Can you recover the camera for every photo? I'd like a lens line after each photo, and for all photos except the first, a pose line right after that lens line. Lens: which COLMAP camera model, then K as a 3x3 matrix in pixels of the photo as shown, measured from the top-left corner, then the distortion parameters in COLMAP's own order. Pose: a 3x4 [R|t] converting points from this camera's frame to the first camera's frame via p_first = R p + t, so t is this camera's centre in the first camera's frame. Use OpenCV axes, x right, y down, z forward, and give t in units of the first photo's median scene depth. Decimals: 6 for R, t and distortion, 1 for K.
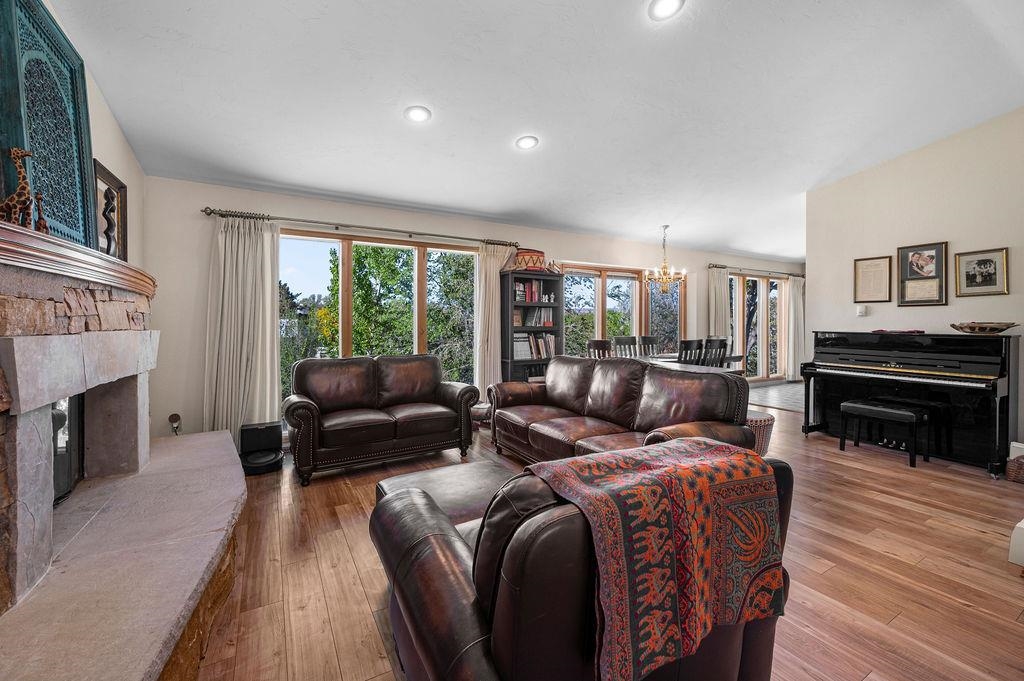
lens RADIAL K [[421.6, 0, 529.2], [0, 421.6, 315.8], [0, 0, 1]] dist [-0.000305, 0.000318]
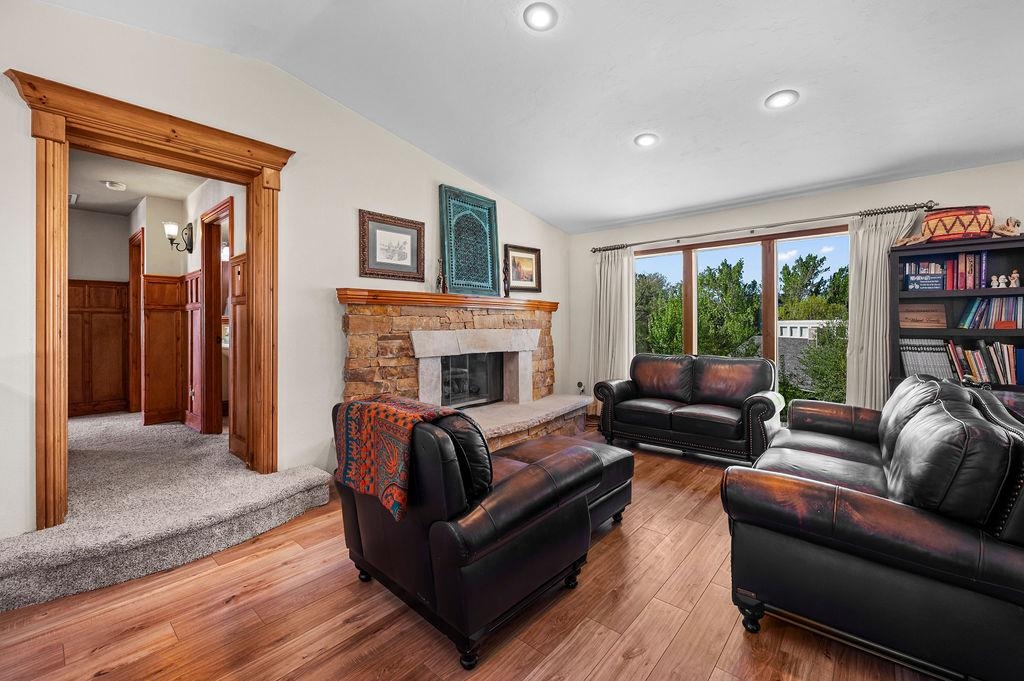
lens RADIAL K [[421.6, 0, 504.3], [0, 421.6, 321.6], [0, 0, 1]] dist [-0.000305, 0.000318]
pose [[0.298691, -0.008457, -0.954312, 0.401148], [0.019957, 0.999797, -0.002614, 0.002310], [0.954141, -0.018264, 0.298799, 0.168148]]
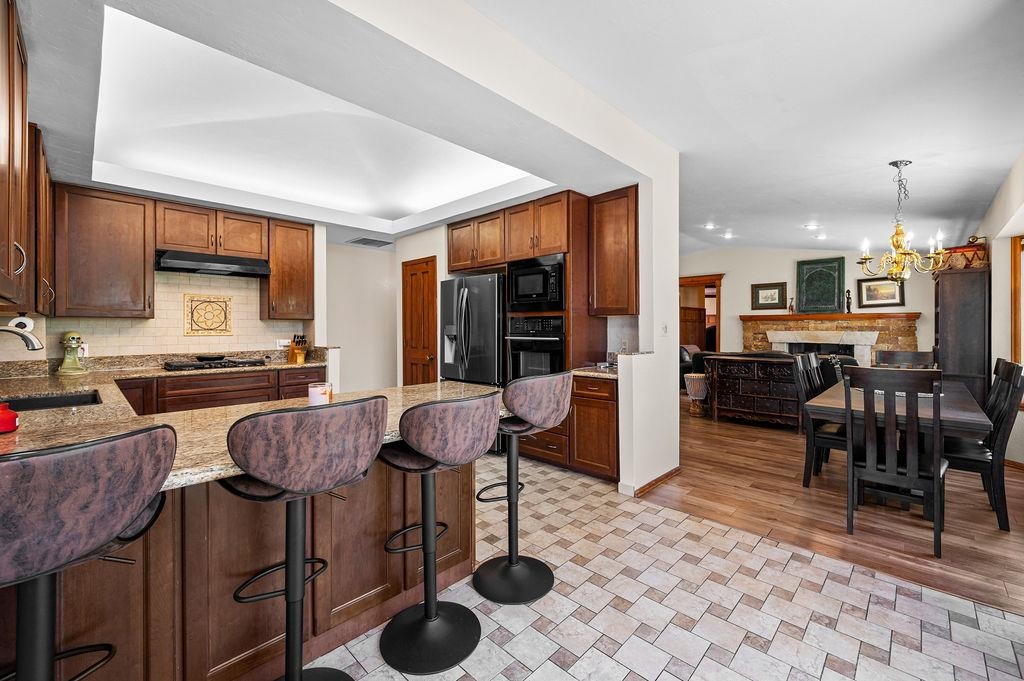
lens RADIAL K [[421.6, 0, 520.2], [0, 421.6, 331.3], [0, 0, 1]] dist [-0.000305, 0.000318]
pose [[-0.962867, 0.001691, -0.269969, 1.092531], [0.003921, 0.999963, -0.007719, 0.022826], [0.269946, -0.008491, -0.962838, 1.561727]]
